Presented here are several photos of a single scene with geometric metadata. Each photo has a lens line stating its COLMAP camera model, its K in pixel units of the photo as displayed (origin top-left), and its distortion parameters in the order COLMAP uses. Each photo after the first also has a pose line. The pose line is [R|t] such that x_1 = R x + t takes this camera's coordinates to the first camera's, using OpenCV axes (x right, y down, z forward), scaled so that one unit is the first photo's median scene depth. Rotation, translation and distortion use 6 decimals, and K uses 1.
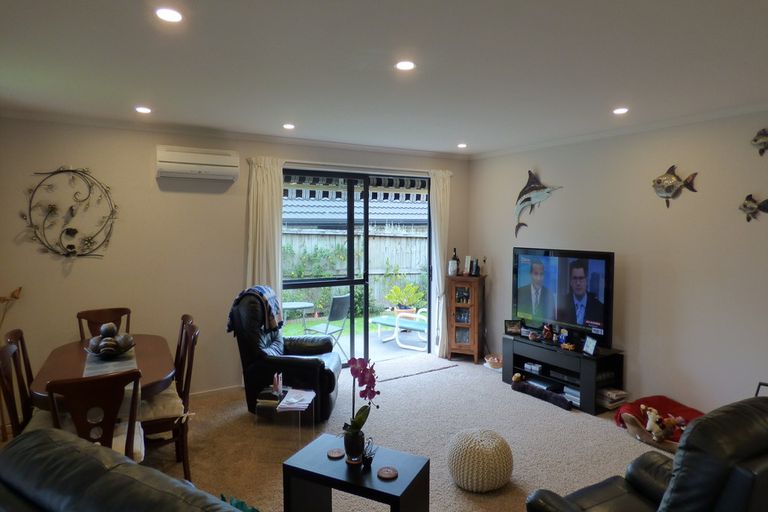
lens RADIAL K [[486.6, 0, 384.0], [0, 486.6, 256.0], [0, 0, 1]] dist [-0.002683, -0.000808]
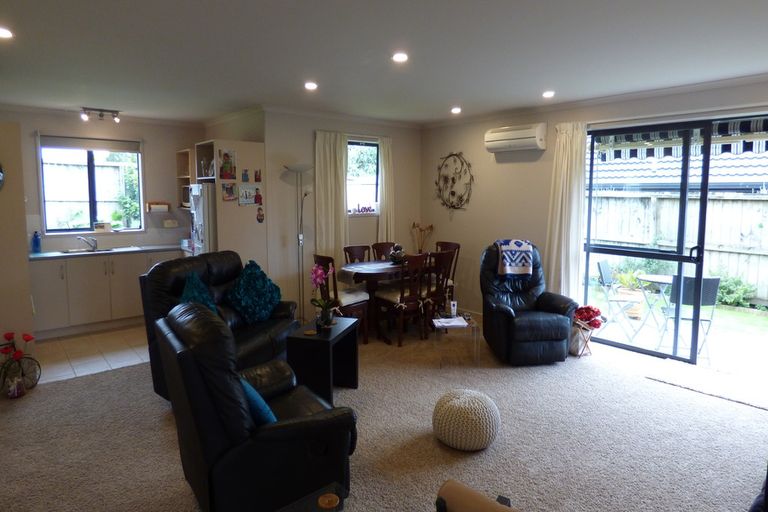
lens RADIAL K [[486.6, 0, 384.0], [0, 486.6, 256.0], [0, 0, 1]] dist [-0.002683, -0.000808]
pose [[0.132694, 0.139080, -0.981351, 0.800488], [-0.052373, 0.989707, 0.133182, -0.039136], [0.989772, 0.033724, 0.138612, 0.477831]]
